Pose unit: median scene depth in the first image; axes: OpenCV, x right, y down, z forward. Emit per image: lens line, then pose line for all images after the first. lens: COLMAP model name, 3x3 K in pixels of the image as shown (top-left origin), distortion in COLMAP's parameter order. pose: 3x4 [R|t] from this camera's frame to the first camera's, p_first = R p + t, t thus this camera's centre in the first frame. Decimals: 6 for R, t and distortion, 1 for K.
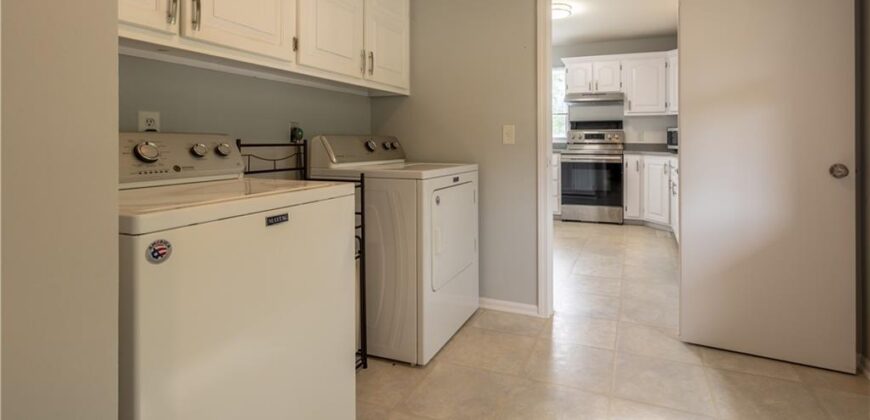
lens RADIAL K [[410.9, 0, 486.7], [0, 410.9, 155.2], [0, 0, 1]] dist [0.000055, -0.000027]
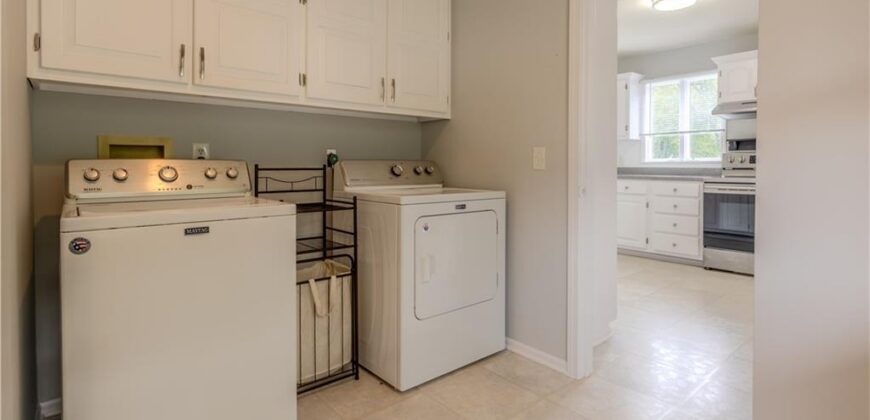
lens RADIAL K [[422.5, 0, 435.5], [0, 422.5, 189.3], [0, 0, 1]] dist [0.005075, 0.000269]
pose [[0.866517, 0.027411, -0.498394, 0.356784], [-0.016806, 0.999527, 0.025752, -0.004584], [0.498864, -0.013939, 0.866568, 0.136791]]
